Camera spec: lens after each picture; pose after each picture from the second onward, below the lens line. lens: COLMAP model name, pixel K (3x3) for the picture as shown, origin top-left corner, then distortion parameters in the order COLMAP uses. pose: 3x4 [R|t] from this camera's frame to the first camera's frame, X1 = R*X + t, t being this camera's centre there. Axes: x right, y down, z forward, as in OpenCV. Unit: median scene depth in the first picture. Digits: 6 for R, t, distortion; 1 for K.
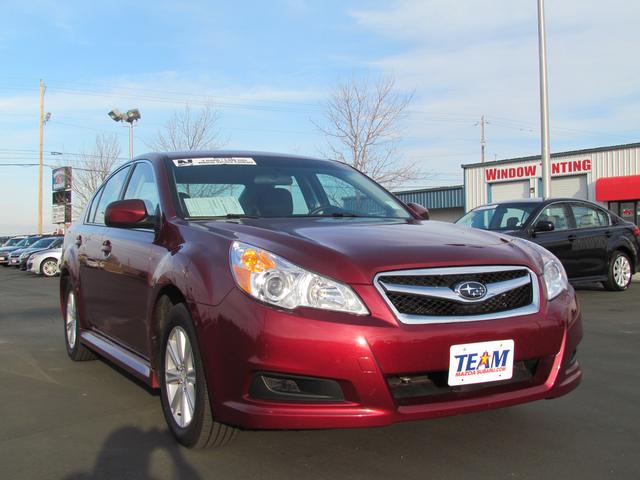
lens RADIAL K [[751.8, 0, 320.0], [0, 751.8, 240.0], [0, 0, 1]] dist [0.000601, 0.004289]
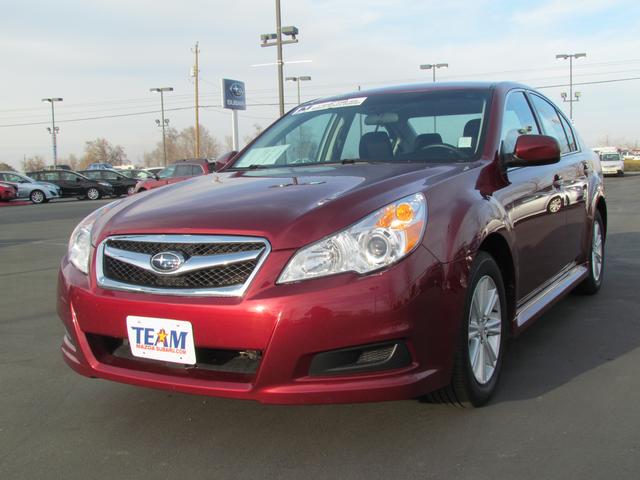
lens RADIAL K [[751.8, 0, 320.0], [0, 751.8, 240.0], [0, 0, 1]] dist [0.000601, 0.004289]
pose [[0.520263, 0.073271, -0.850857, 1.096950], [0.021243, 0.994894, 0.098664, -0.047155], [0.853742, -0.069406, 0.516050, 0.694570]]
